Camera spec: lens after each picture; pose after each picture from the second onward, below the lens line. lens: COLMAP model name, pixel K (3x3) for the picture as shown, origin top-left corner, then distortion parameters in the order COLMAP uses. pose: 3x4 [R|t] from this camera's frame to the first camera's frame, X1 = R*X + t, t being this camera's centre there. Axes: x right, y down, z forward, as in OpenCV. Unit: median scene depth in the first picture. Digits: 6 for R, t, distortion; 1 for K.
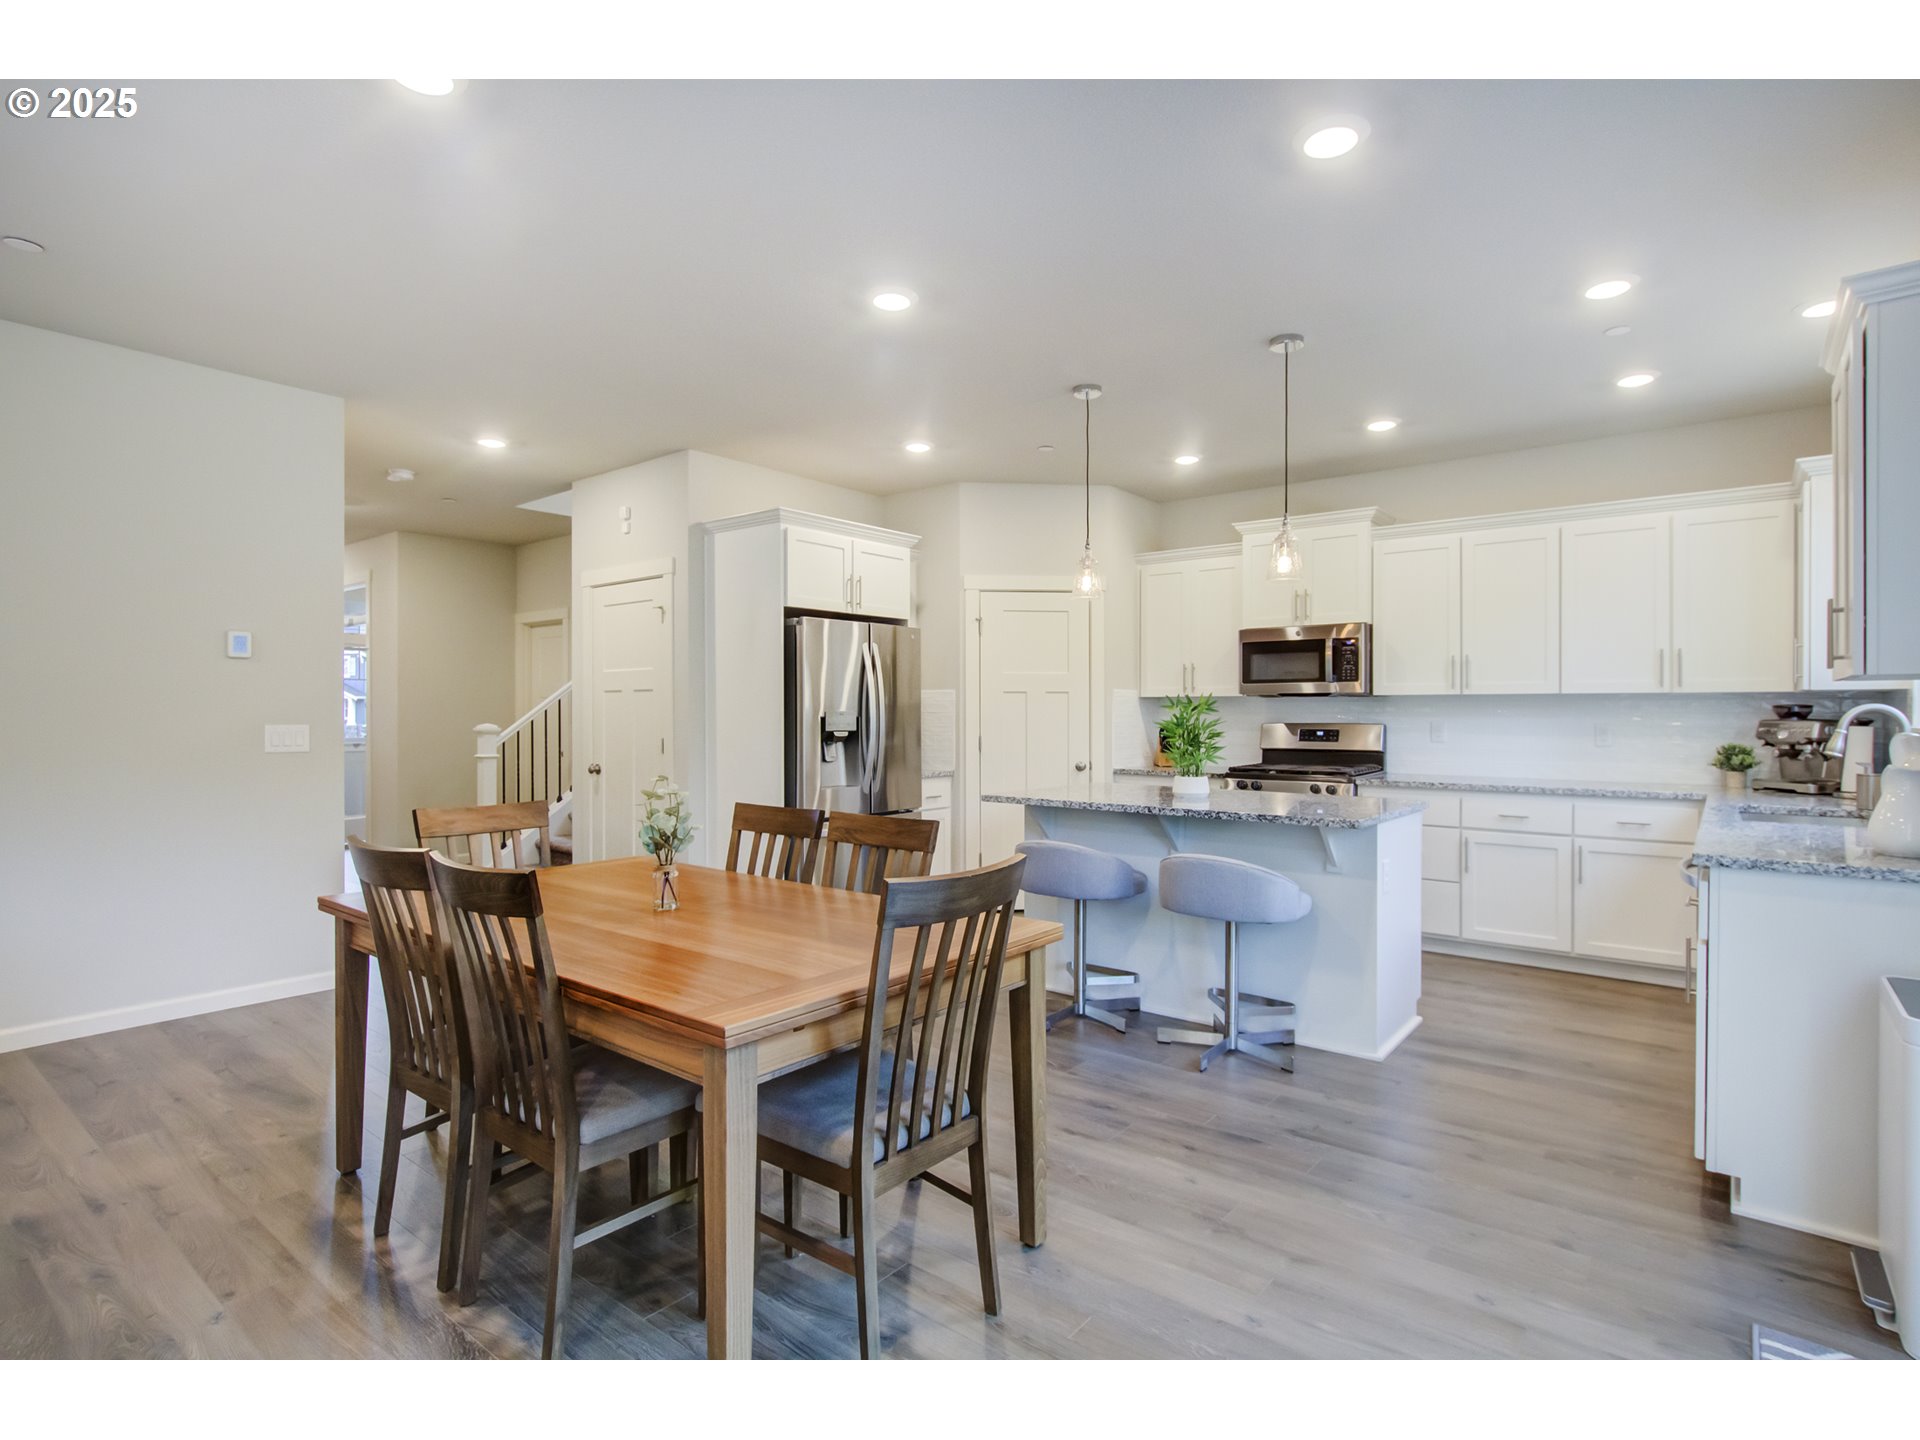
lens RADIAL K [[972.4, 0, 974.9], [0, 972.4, 721.0], [0, 0, 1]] dist [-0.017082, 0.001929]
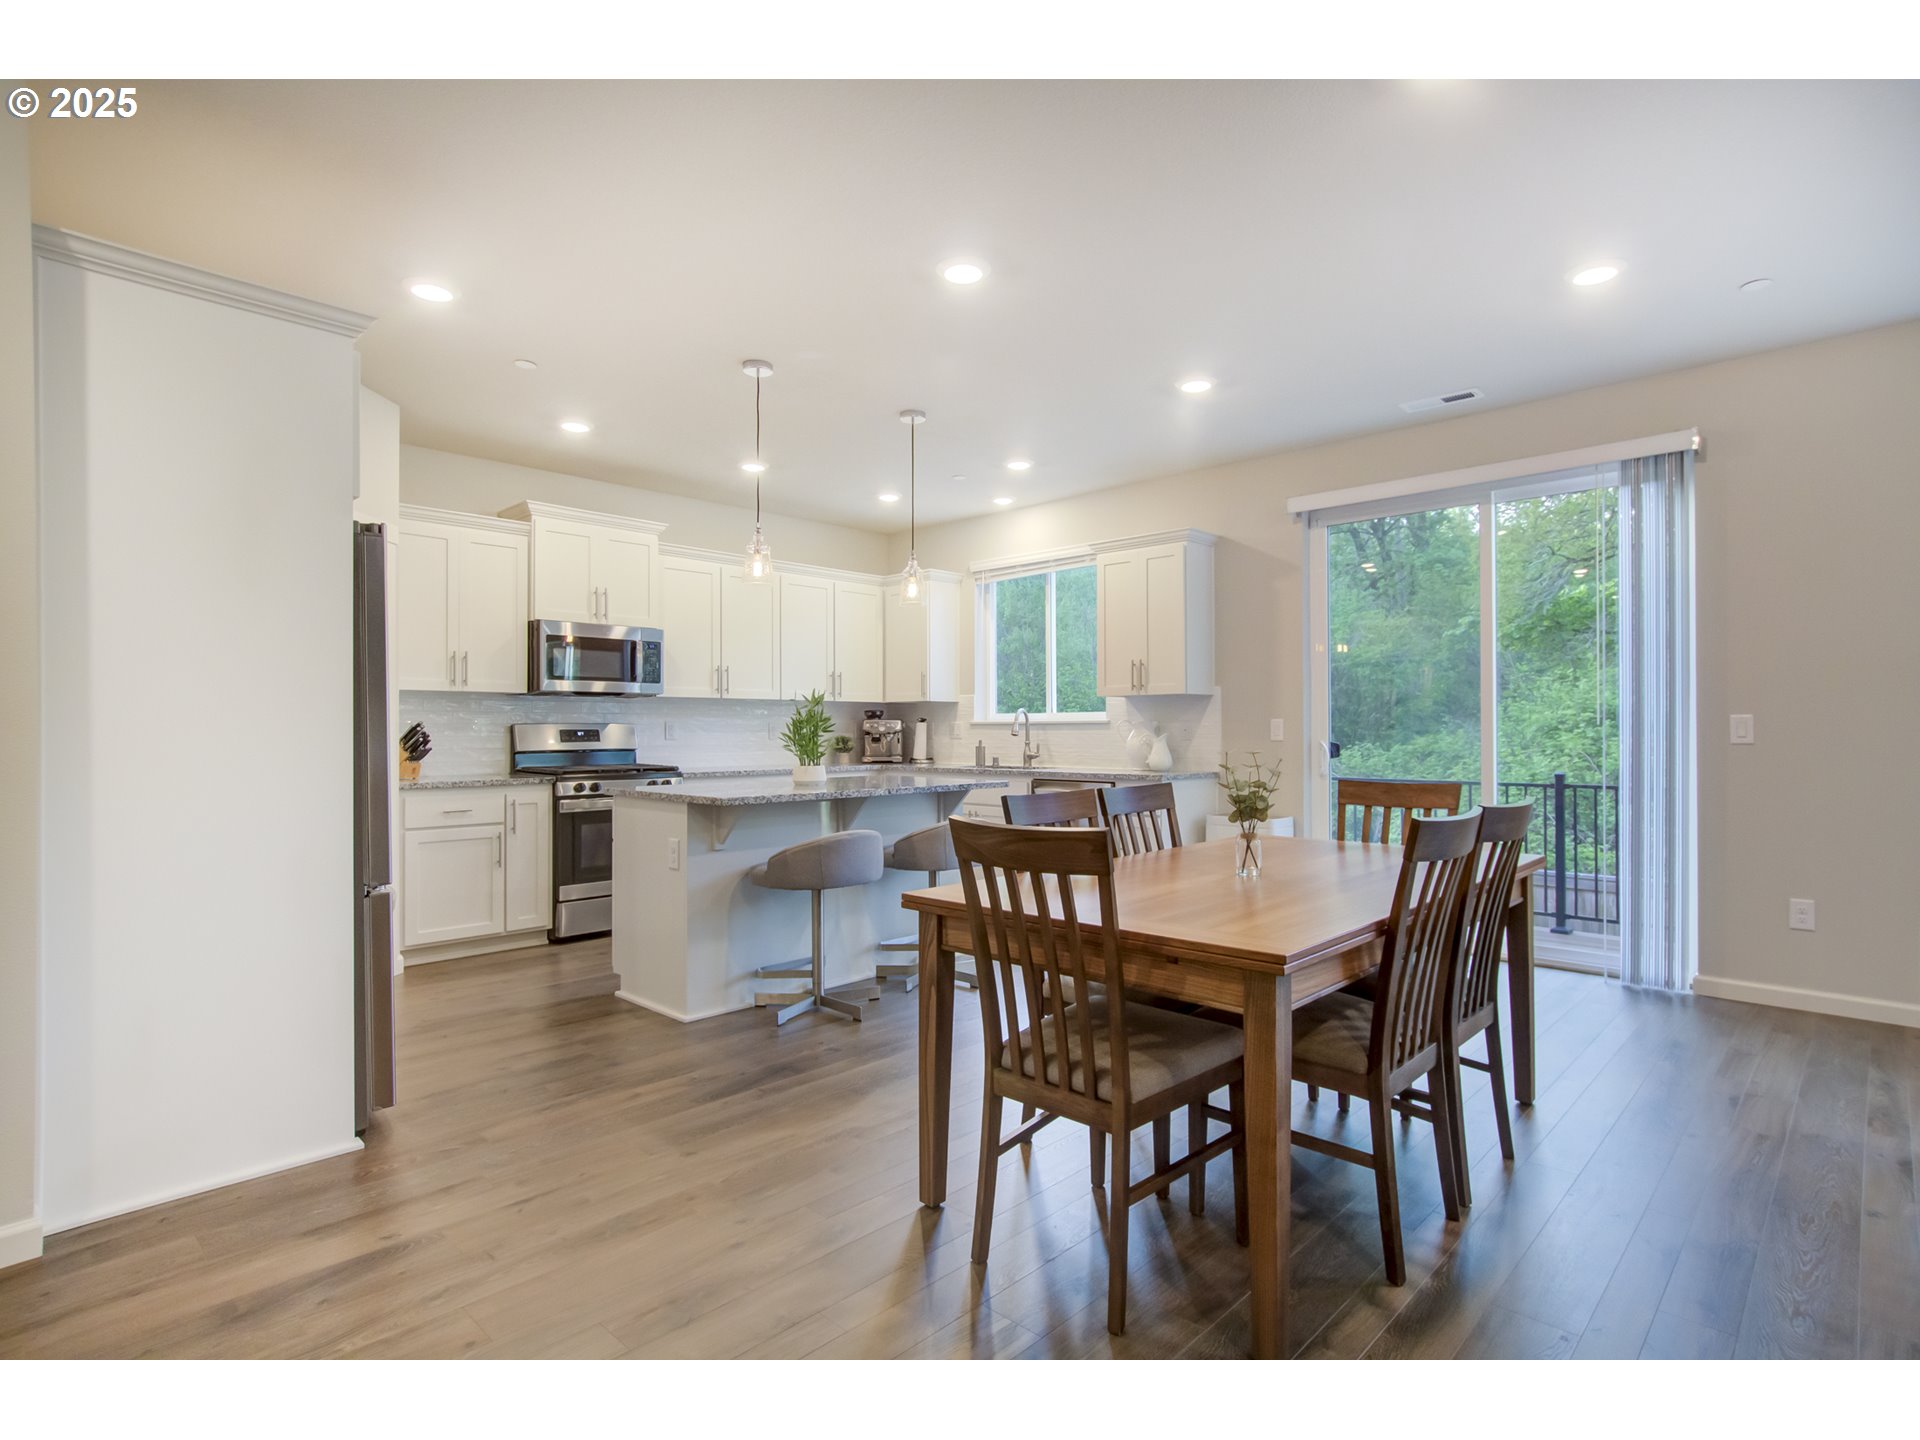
lens RADIAL K [[971.7, 0, 968.8], [0, 971.7, 725.8], [0, 0, 1]] dist [-0.001187, -0.000418]
pose [[0.082898, 0.002507, 0.996555, -0.755932], [0.010858, 0.999935, -0.003418, 0.016098], [-0.996499, 0.011104, 0.082866, 0.662846]]
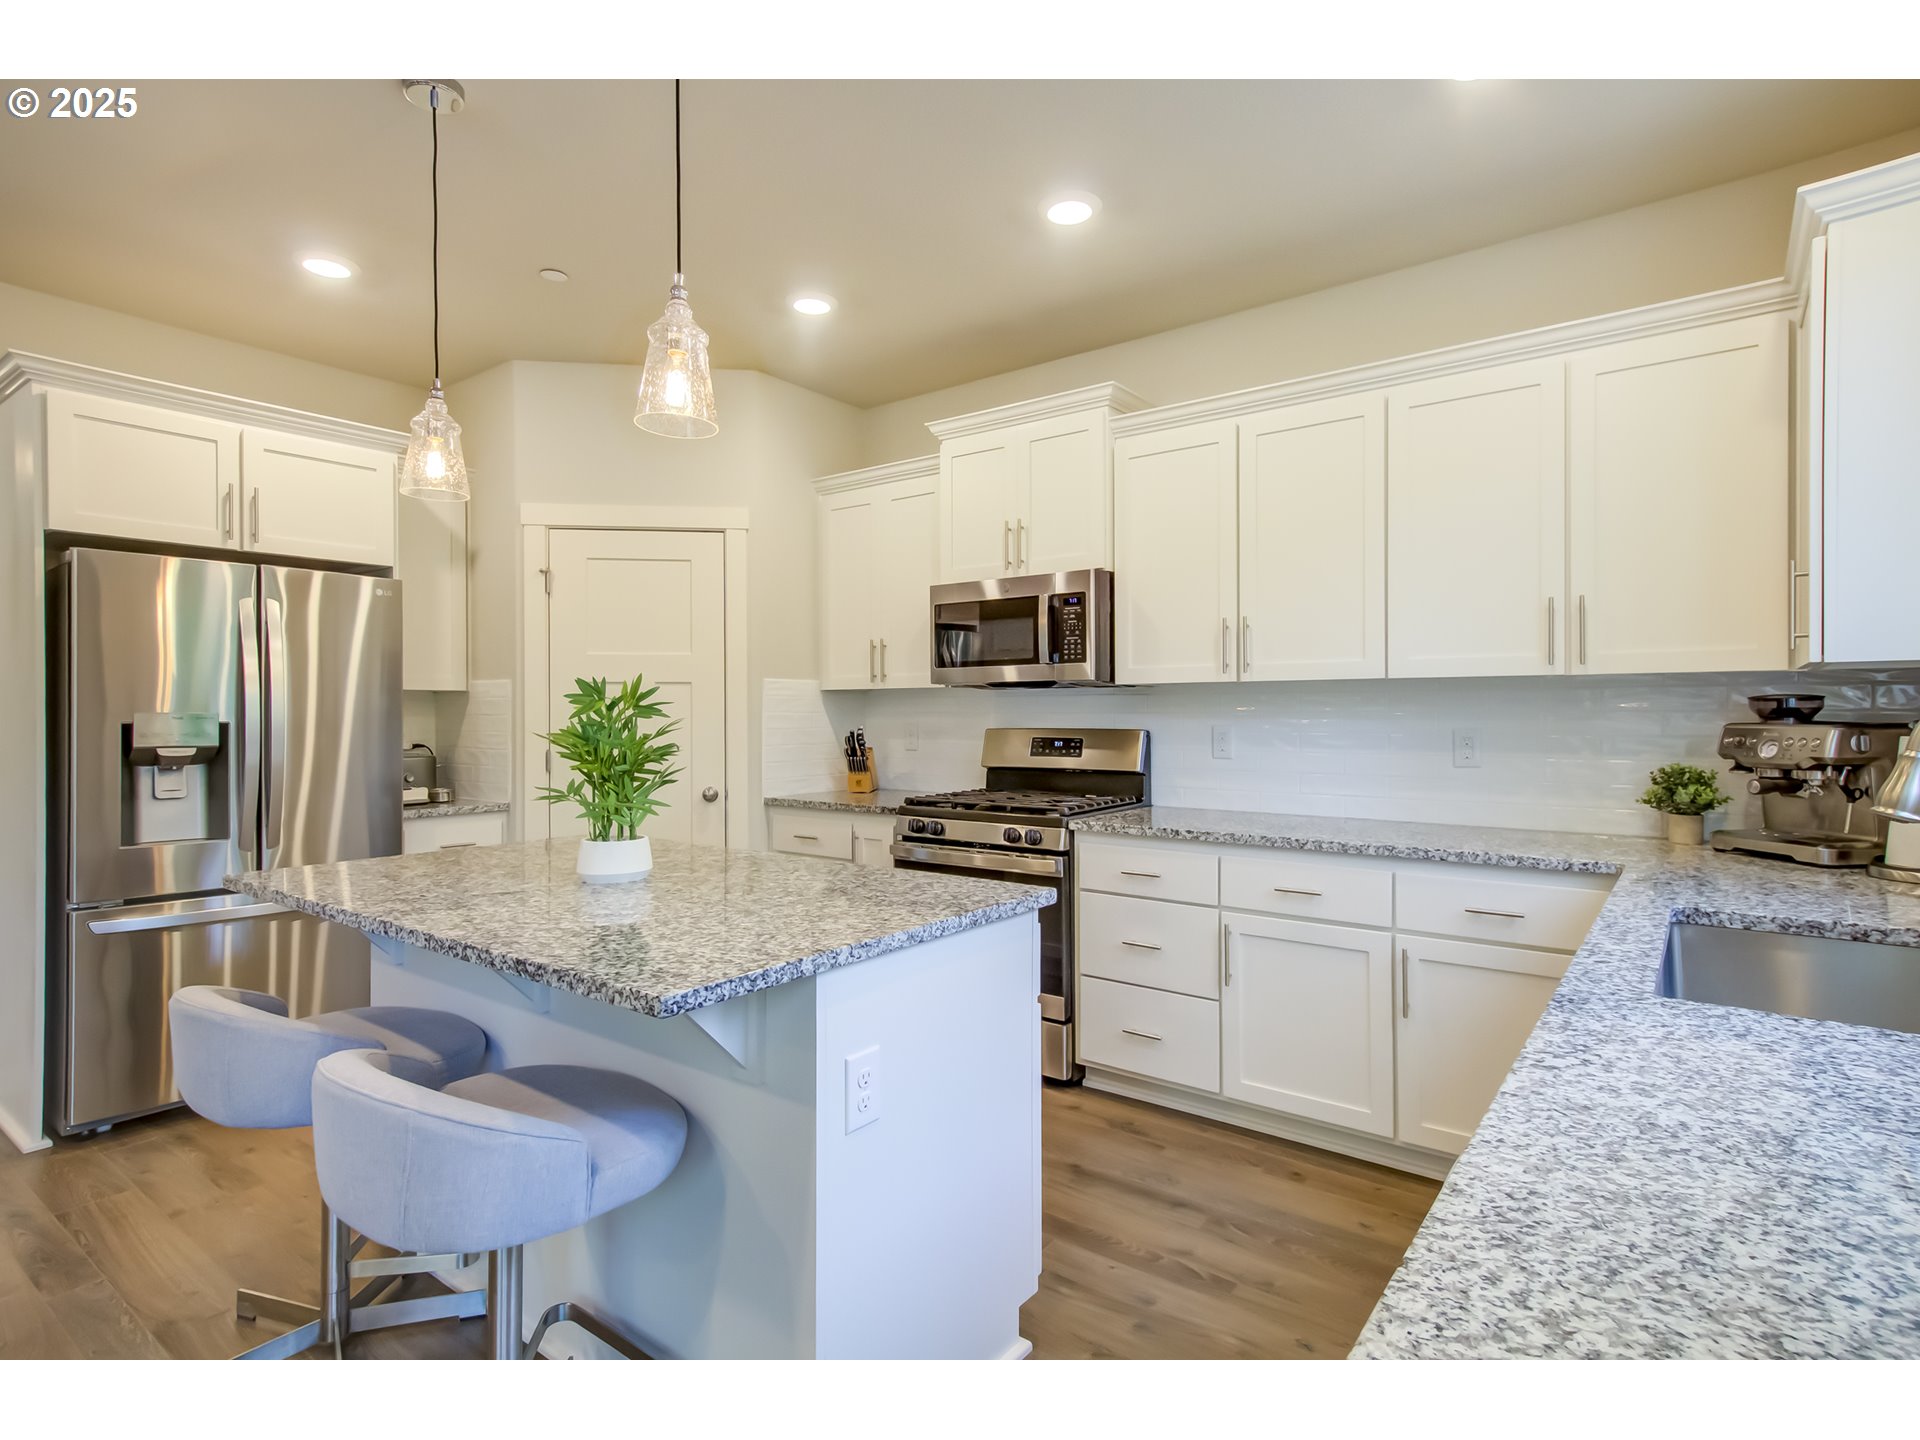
lens RADIAL K [[994.4, 0, 977.1], [0, 994.4, 715.6], [0, 0, 1]] dist [0.019066, -0.001040]
pose [[0.999659, -0.003842, 0.025811, 0.358370], [0.003953, 0.999983, -0.004257, -0.004584], [-0.025794, 0.004357, 0.999658, 0.419408]]
